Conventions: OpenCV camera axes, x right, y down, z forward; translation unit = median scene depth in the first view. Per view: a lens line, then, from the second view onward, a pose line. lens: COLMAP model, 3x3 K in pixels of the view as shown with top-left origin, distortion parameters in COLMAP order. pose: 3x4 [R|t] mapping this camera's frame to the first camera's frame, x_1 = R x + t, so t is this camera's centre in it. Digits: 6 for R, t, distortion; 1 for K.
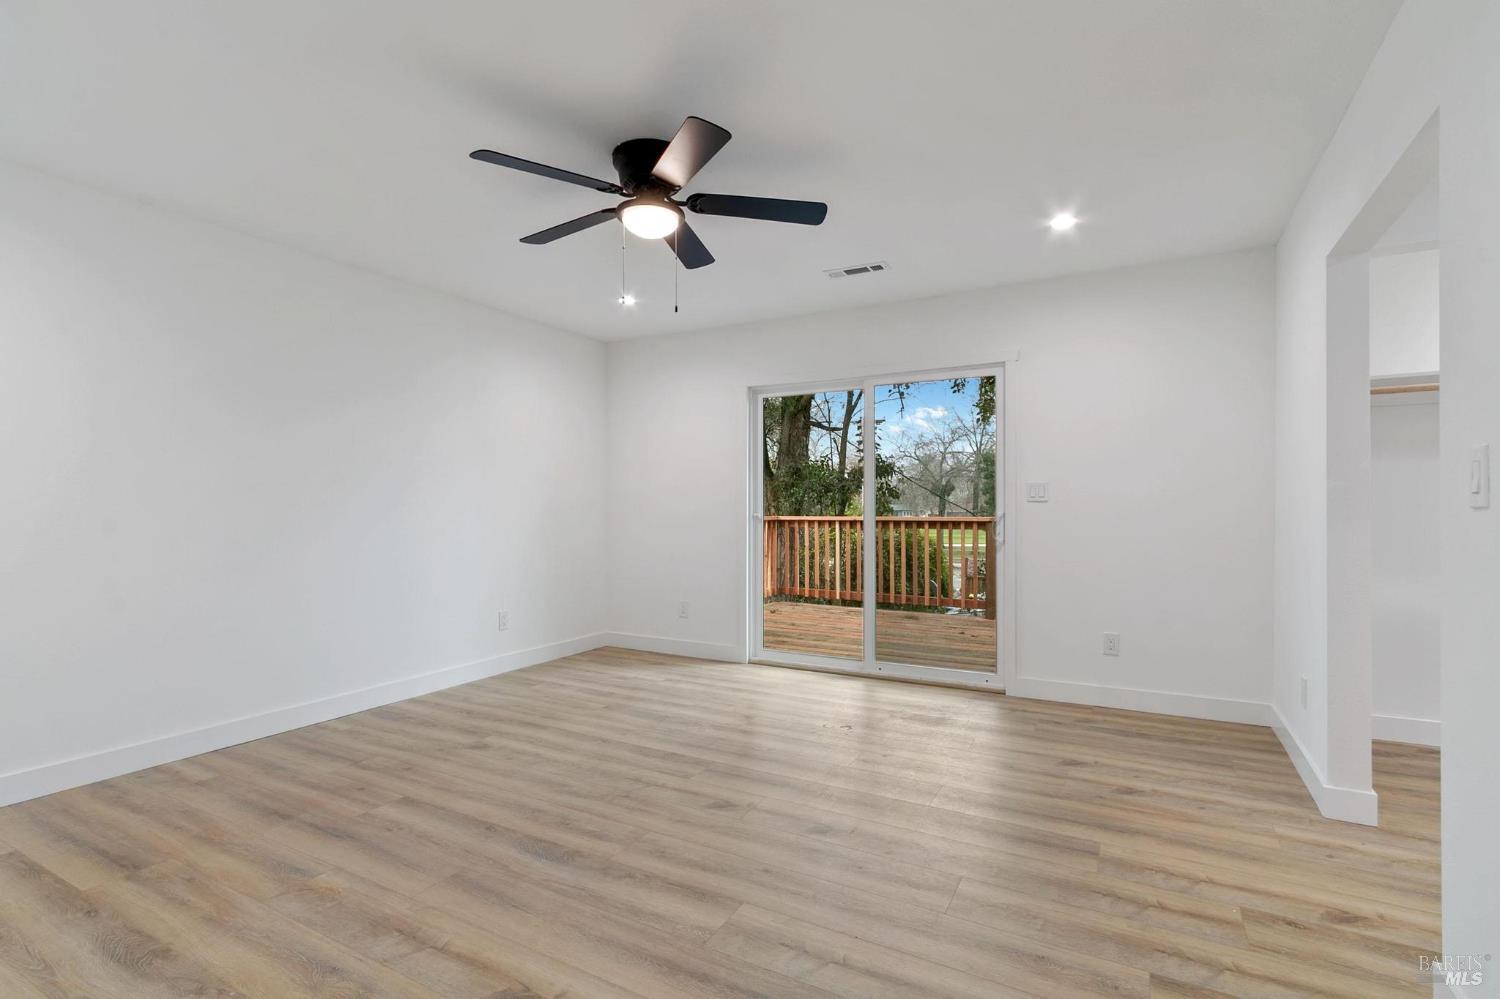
lens RADIAL K [[695.8, 0, 754.4], [0, 695.8, 500.6], [0, 0, 1]] dist [0.001204, -0.000677]
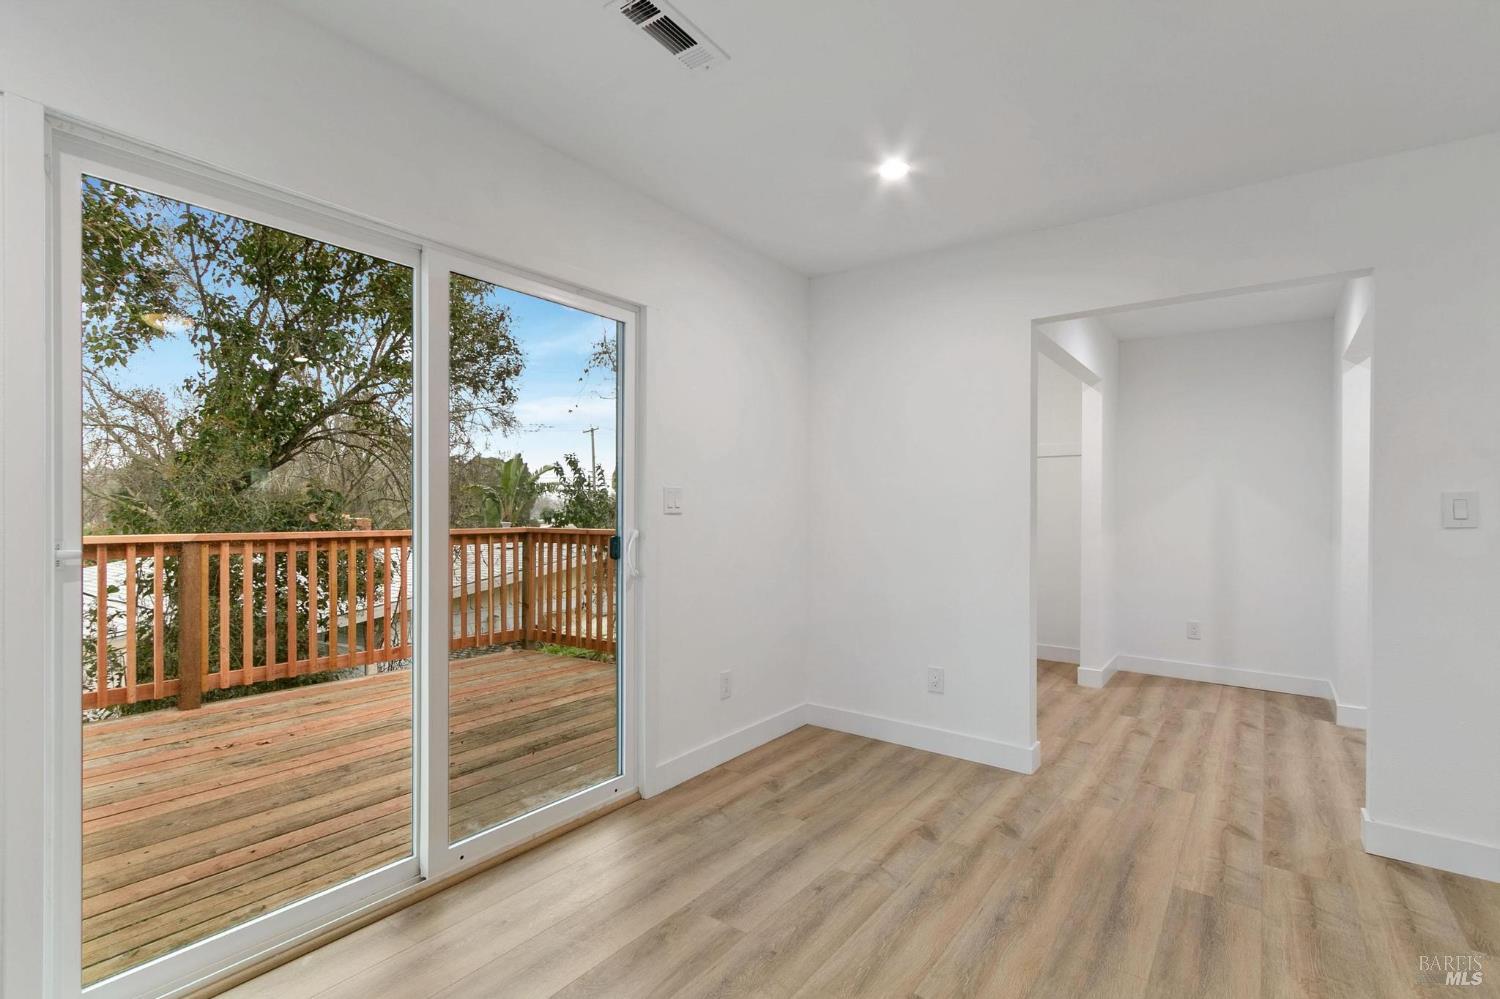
lens RADIAL K [[695.8, 0, 734.4], [0, 695.8, 510.6], [0, 0, 1]] dist [0.001204, -0.000677]
pose [[0.164389, 0.004108, 0.986387, -0.399545], [-0.013899, 0.999902, -0.001848, -0.001768], [-0.986298, -0.013406, 0.164430, 1.095096]]
